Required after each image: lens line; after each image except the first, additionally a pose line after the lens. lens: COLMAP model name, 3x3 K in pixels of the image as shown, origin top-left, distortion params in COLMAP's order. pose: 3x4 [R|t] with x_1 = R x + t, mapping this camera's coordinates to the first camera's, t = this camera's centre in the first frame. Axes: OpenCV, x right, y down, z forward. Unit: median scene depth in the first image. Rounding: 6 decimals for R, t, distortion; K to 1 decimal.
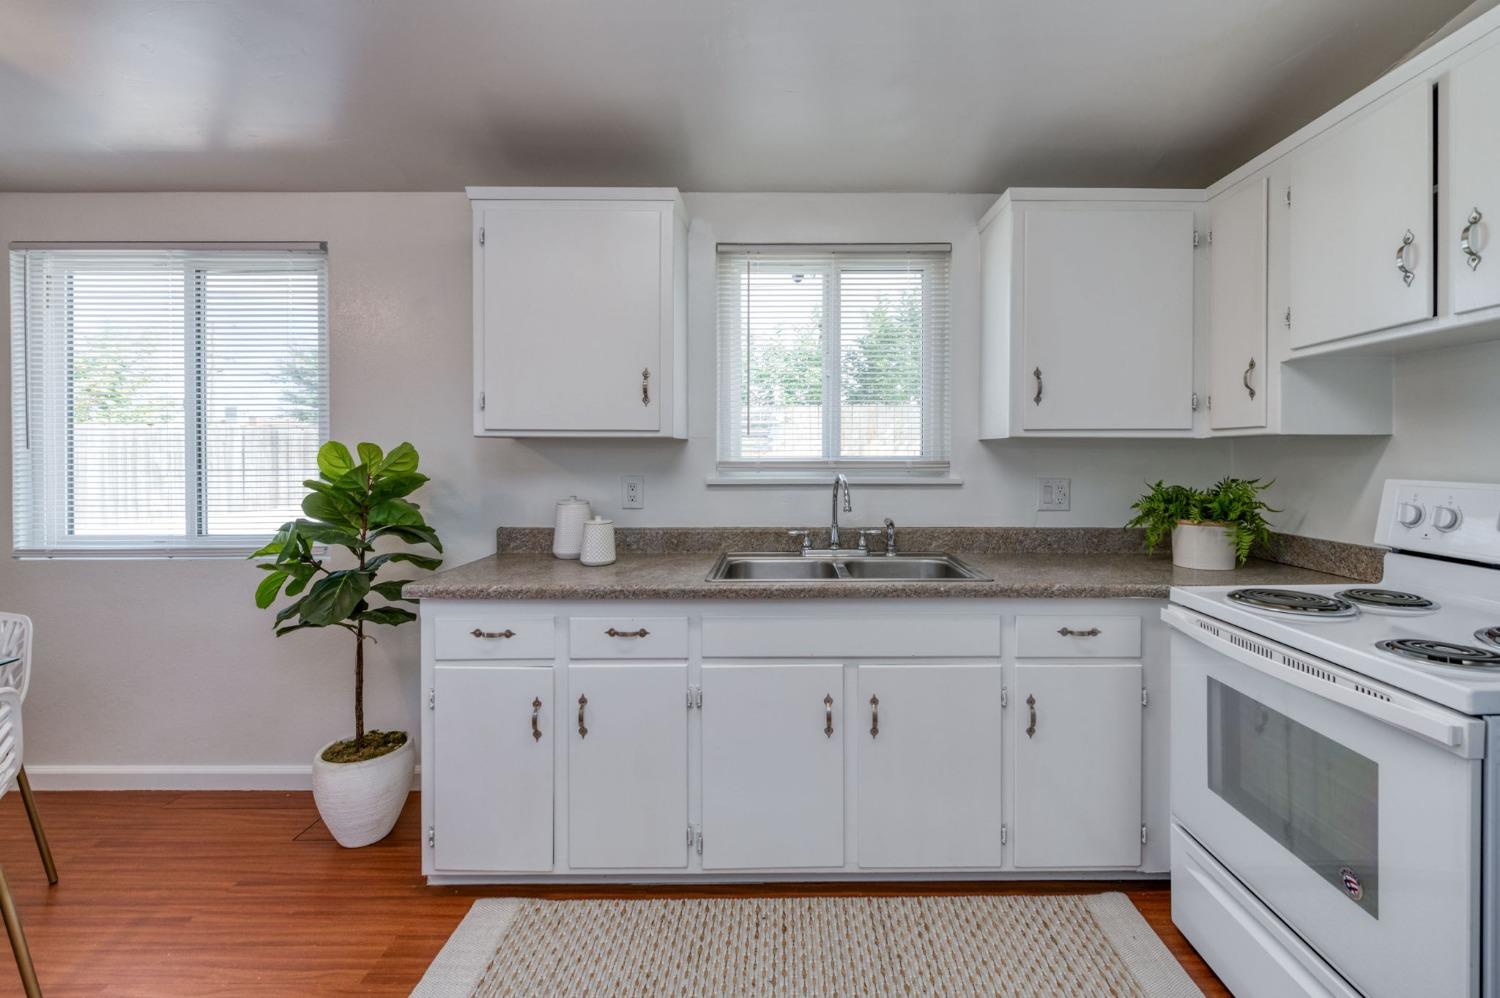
lens RADIAL K [[633.8, 0, 773.6], [0, 633.8, 459.9], [0, 0, 1]] dist [-0.000577, -0.002431]
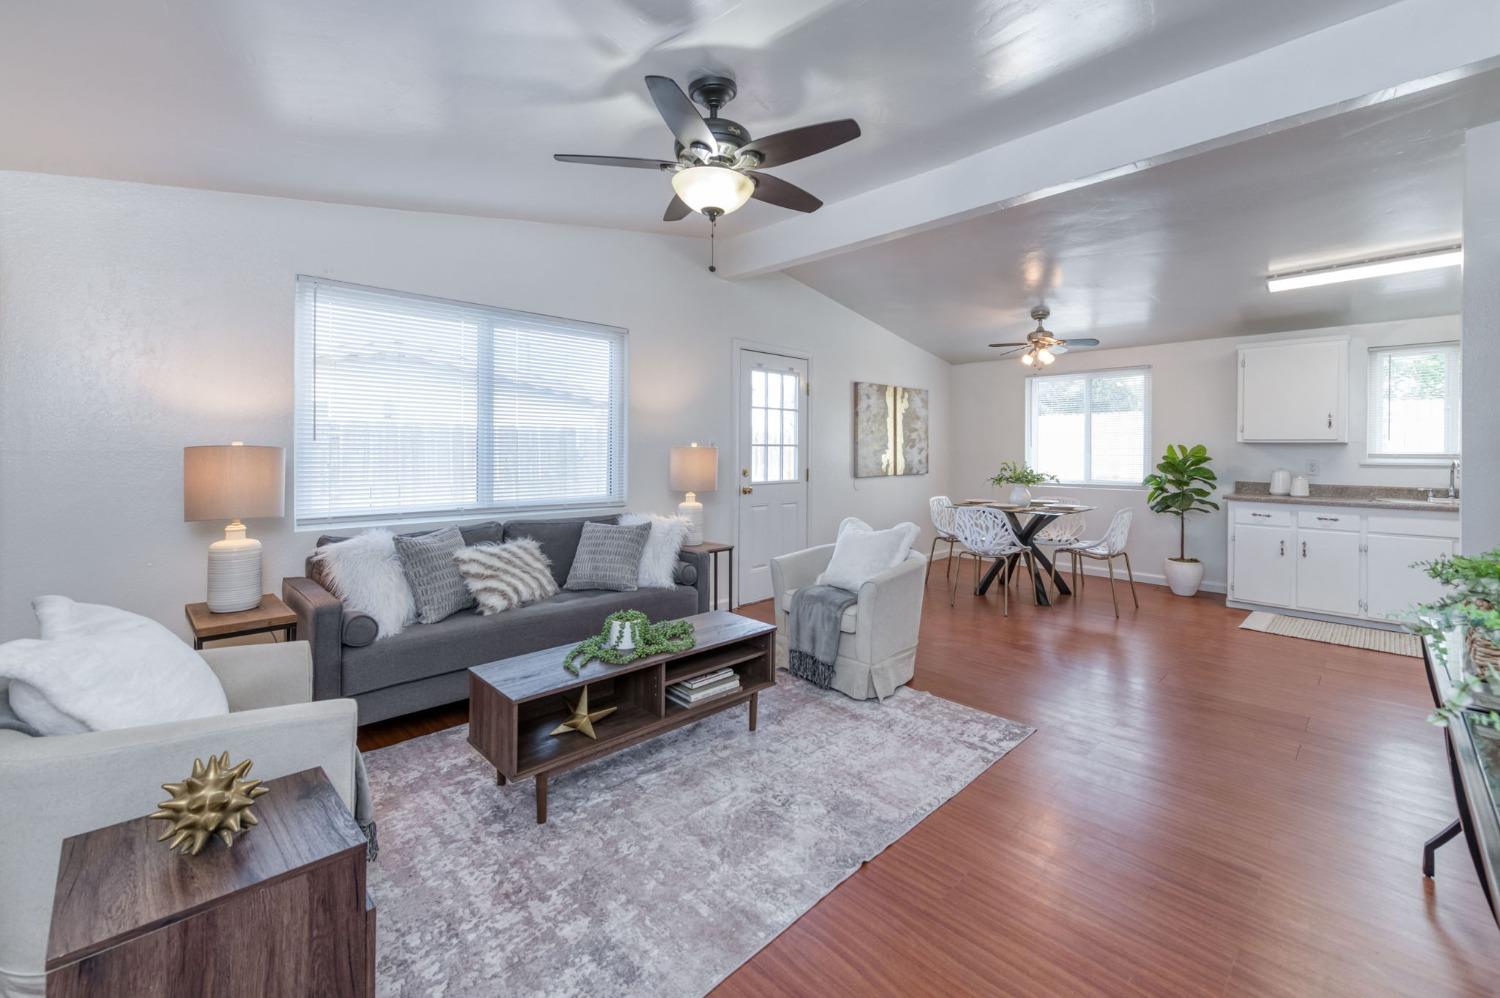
lens RADIAL K [[633.8, 0, 759.7], [0, 633.8, 448.2], [0, 0, 1]] dist [-0.000577, -0.002431]
pose [[0.708630, 0.004379, -0.705567, -0.044846], [-0.013269, 0.999887, -0.007122, 0.028110], [0.705456, 0.014409, 0.708608, -1.979688]]
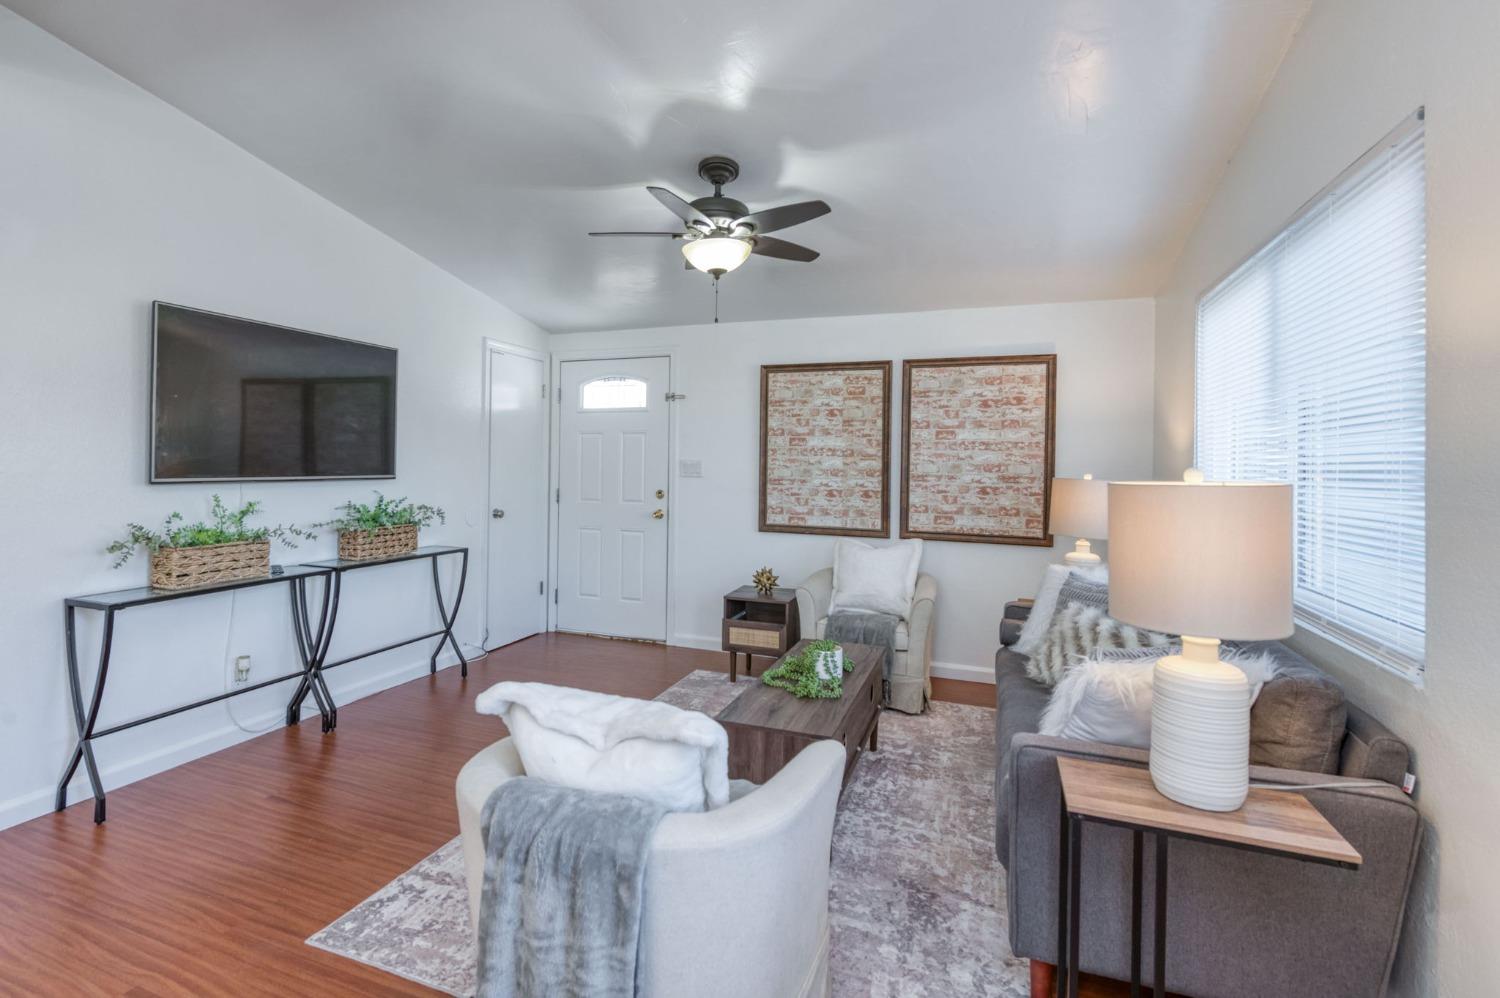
lens RADIAL K [[709.6, 0, 703.6], [0, 709.6, 456.8], [0, 0, 1]] dist [-0.001756, -0.000302]
pose [[-0.929750, -0.007794, 0.368110, -1.299234], [-0.010676, 0.999926, -0.005791, -0.000390], [-0.368038, -0.009314, -0.929764, -0.048625]]
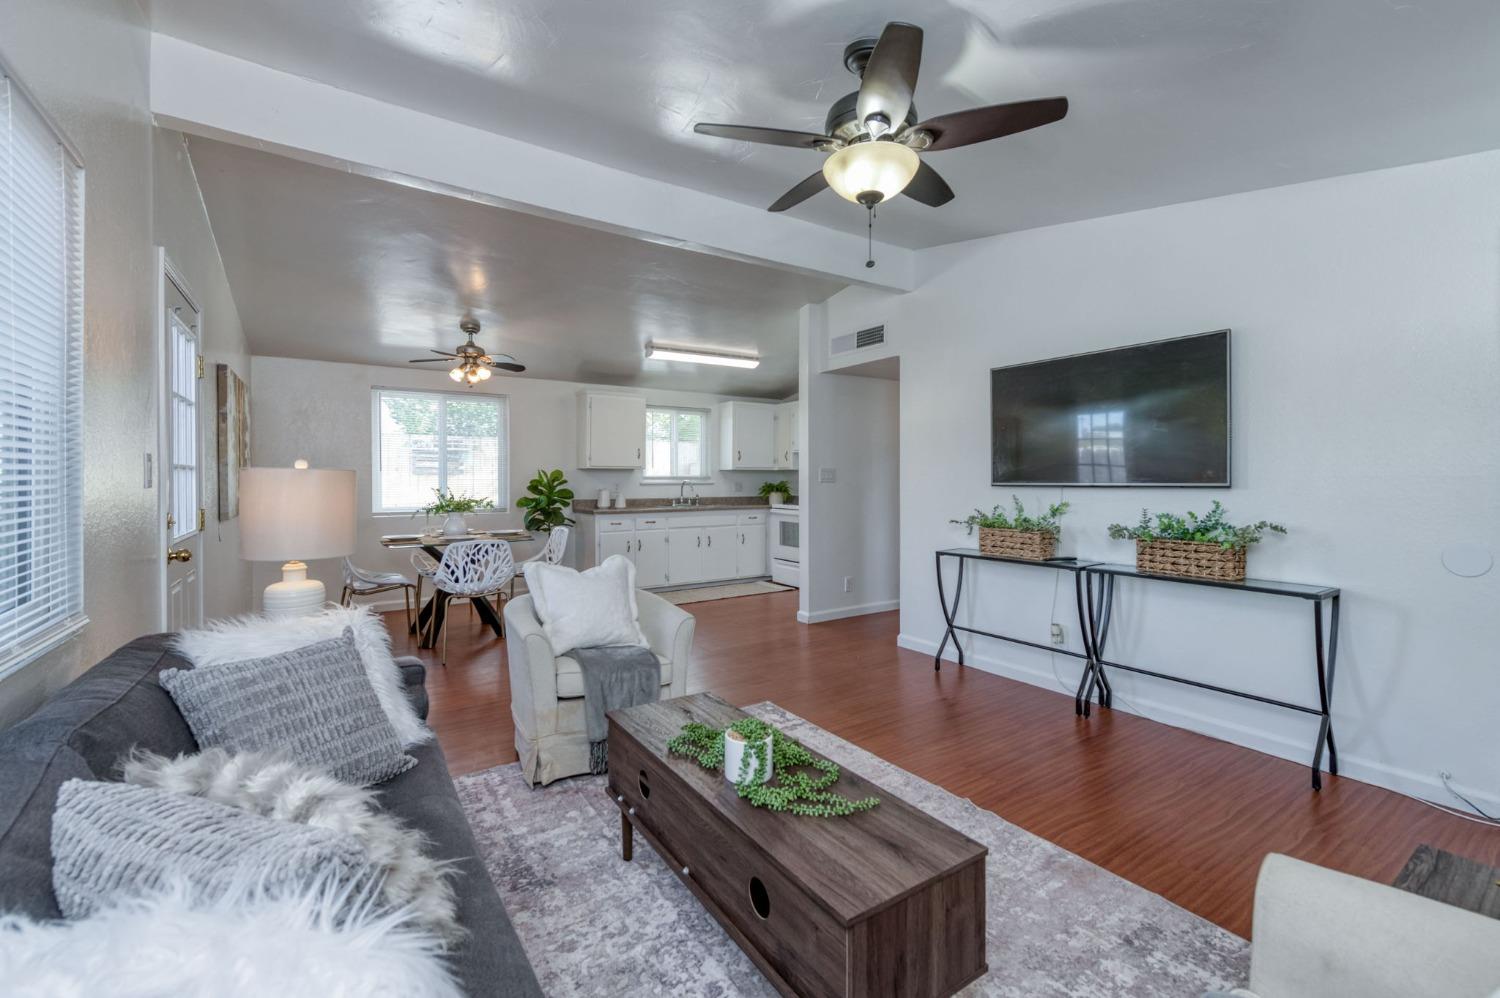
lens RADIAL K [[633.8, 0, 770.2], [0, 633.8, 483.0], [0, 0, 1]] dist [-0.000577, -0.002431]
pose [[0.816887, -0.005056, 0.576775, -1.448003], [0.005038, 0.999986, 0.001632, 0.035504], [-0.576776, 0.001573, 0.816901, -1.955024]]
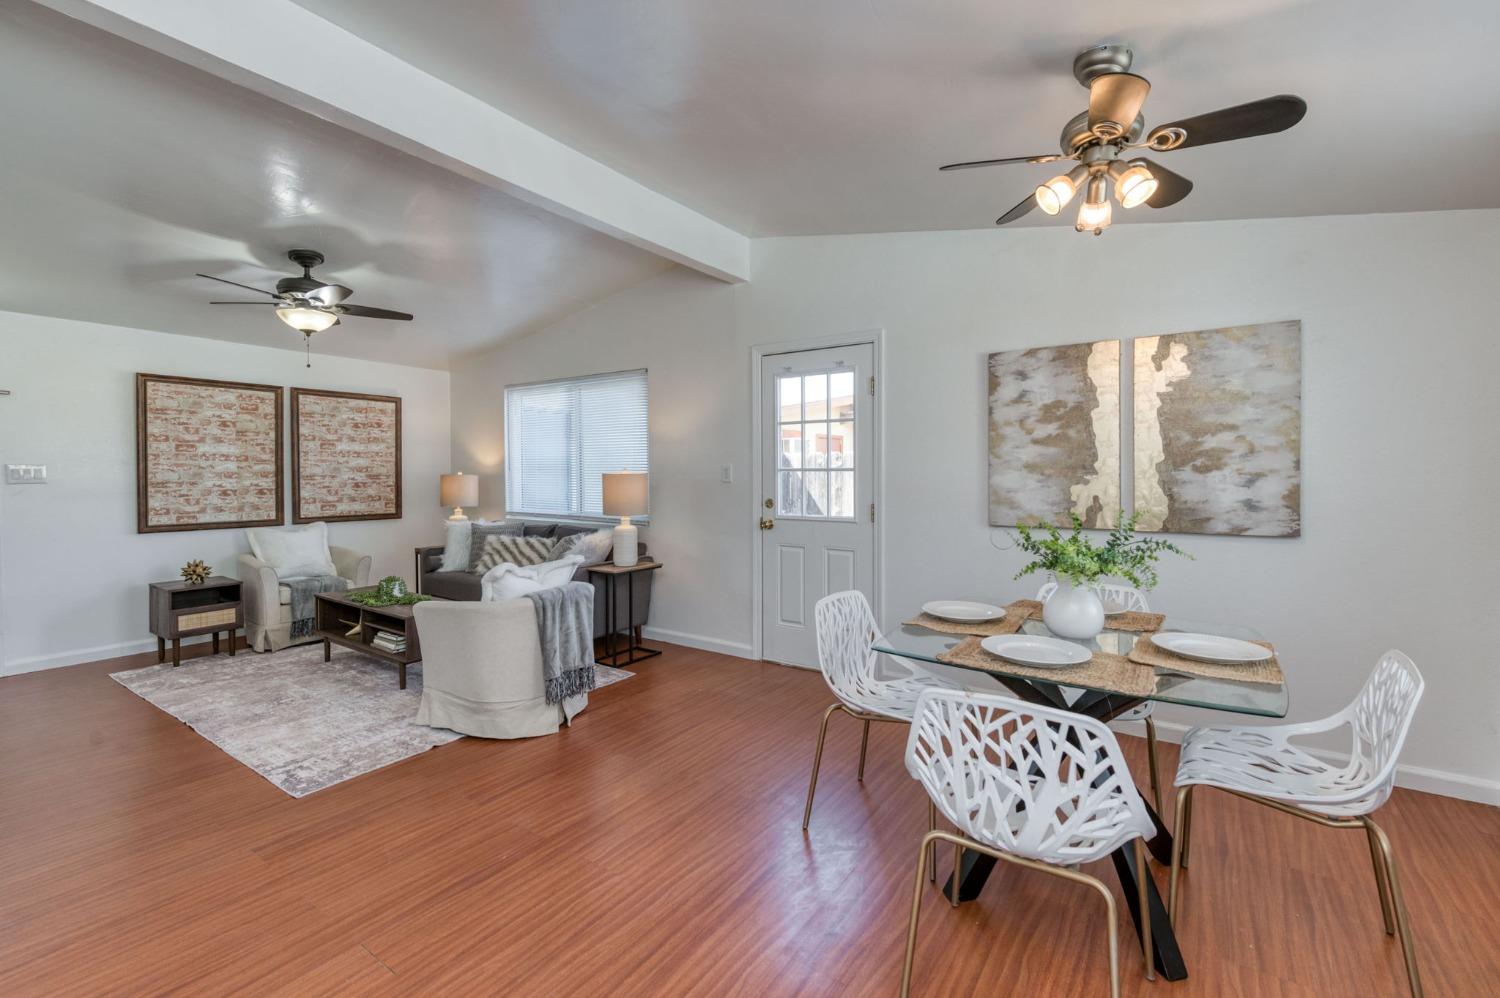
lens RADIAL K [[633.8, 0, 754.0], [0, 633.8, 485.5], [0, 0, 1]] dist [-0.000577, -0.002431]
pose [[-0.561864, 0.020762, -0.826969, -0.094210], [-0.005248, 0.999575, 0.028661, -0.006427], [0.827213, 0.020443, -0.561516, 0.611546]]
